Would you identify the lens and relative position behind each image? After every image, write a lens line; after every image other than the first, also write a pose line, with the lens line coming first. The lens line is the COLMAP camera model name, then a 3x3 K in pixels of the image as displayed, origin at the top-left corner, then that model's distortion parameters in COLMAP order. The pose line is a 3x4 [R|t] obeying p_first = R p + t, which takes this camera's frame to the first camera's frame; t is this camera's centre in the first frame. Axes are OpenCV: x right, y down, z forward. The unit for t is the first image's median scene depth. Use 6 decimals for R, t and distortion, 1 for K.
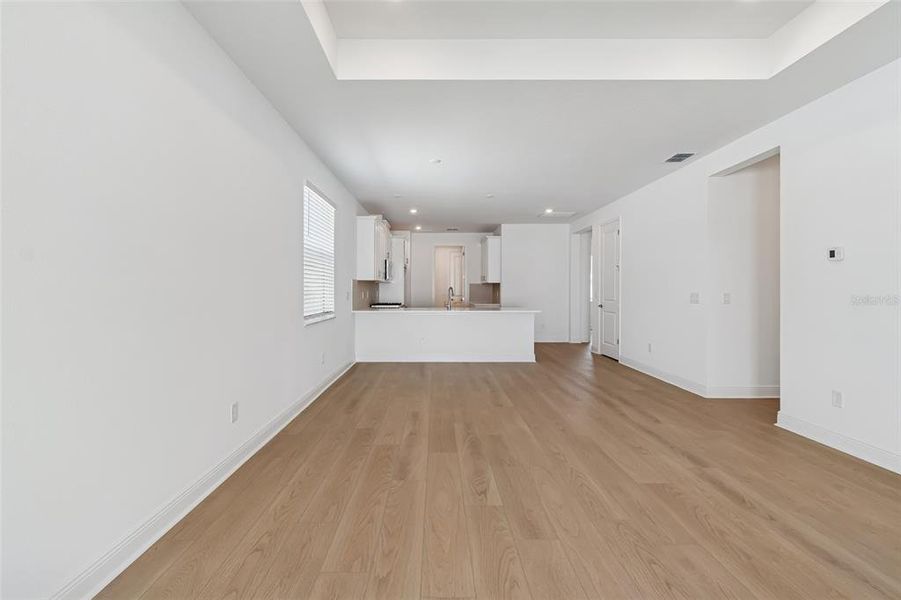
lens RADIAL K [[403.6, 0, 433.3], [0, 403.6, 289.6], [0, 0, 1]] dist [-0.000869, -0.000527]
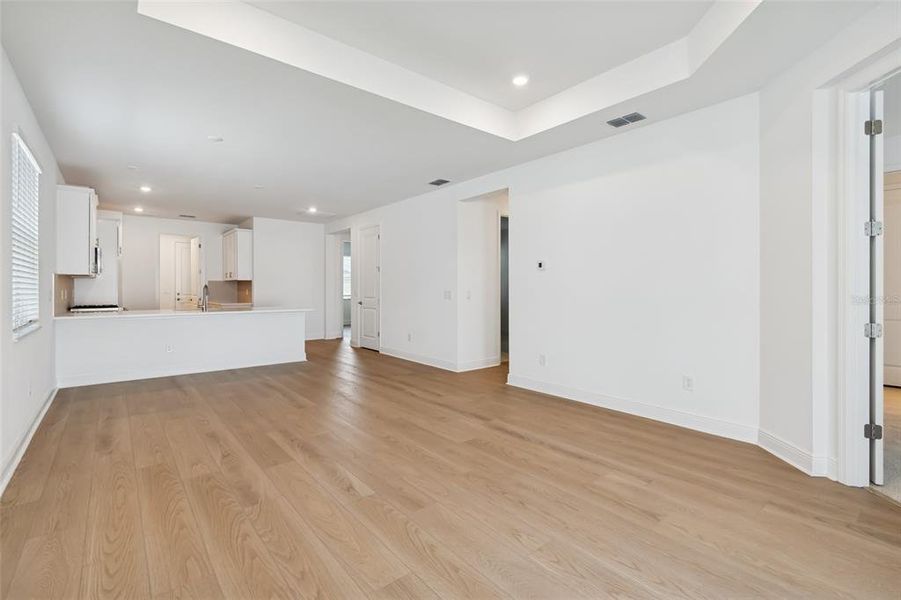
lens RADIAL K [[403.6, 0, 433.3], [0, 403.6, 289.6], [0, 0, 1]] dist [-0.000869, -0.000527]
pose [[0.781838, -0.001204, 0.623480, -0.192033], [-0.002080, 0.999988, 0.004539, -0.001598], [-0.623478, -0.004846, 0.781826, 0.041901]]
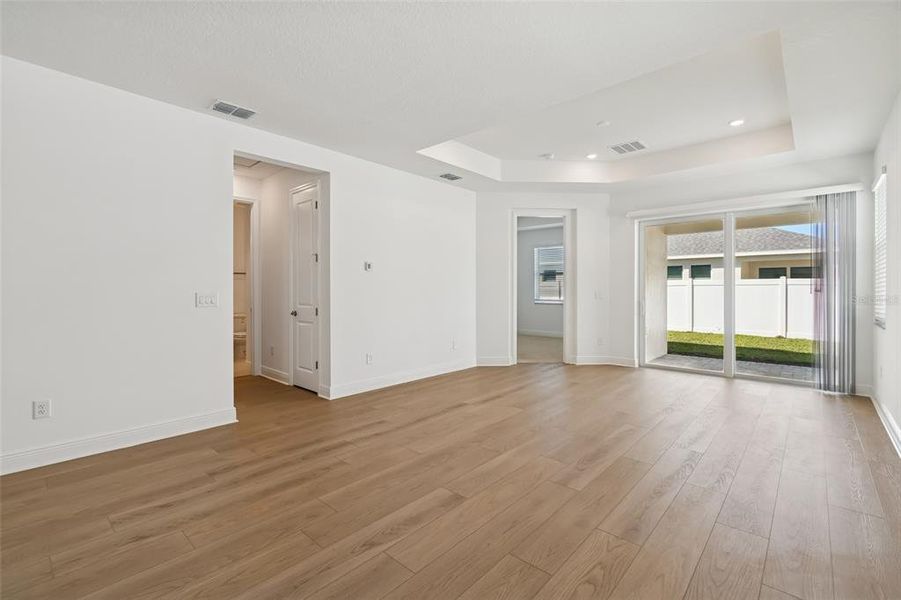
lens RADIAL K [[409.1, 0, 449.4], [0, 409.1, 286.4], [0, 0, 1]] dist [0.000101, 0.000000]
pose [[-0.751329, 0.008547, 0.659873, -0.194380], [0.000099, 0.999918, -0.012839, 0.007723], [-0.659928, -0.009581, -0.751268, 1.391479]]
